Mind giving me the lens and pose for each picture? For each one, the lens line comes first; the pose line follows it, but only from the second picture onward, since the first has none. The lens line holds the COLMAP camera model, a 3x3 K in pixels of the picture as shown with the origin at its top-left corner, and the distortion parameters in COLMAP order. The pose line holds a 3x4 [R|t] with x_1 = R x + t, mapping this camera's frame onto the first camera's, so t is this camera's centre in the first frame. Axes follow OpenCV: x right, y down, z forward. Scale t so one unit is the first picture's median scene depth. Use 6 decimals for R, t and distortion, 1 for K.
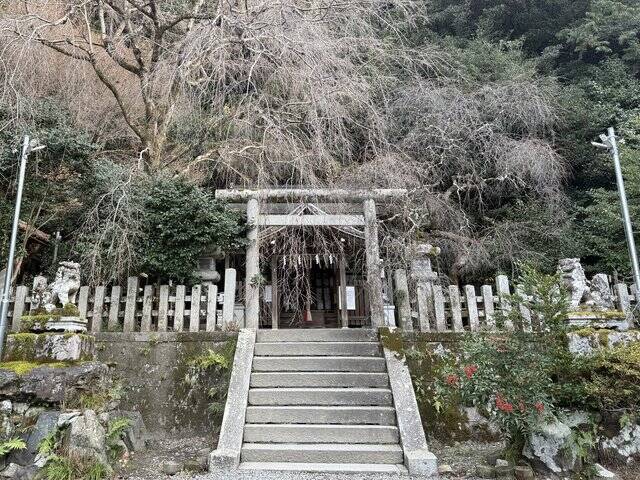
lens RADIAL K [[476.2, 0, 320.3], [0, 476.2, 236.4], [0, 0, 1]] dist [0.003957, 0.001588]
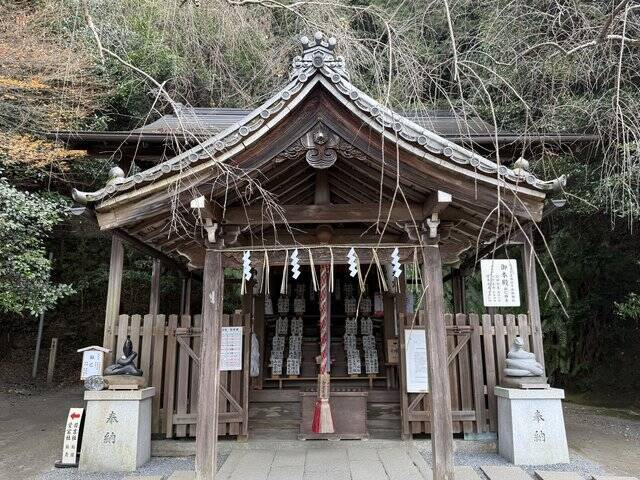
lens RADIAL K [[476.2, 0, 320.8], [0, 476.2, 240.3], [0, 0, 1]] dist [0.003957, 0.001588]
pose [[0.998730, 0.013787, -0.048458, -0.011625], [-0.012005, 0.999248, 0.036867, 0.021356], [0.048930, -0.036238, 0.998145, 0.650068]]
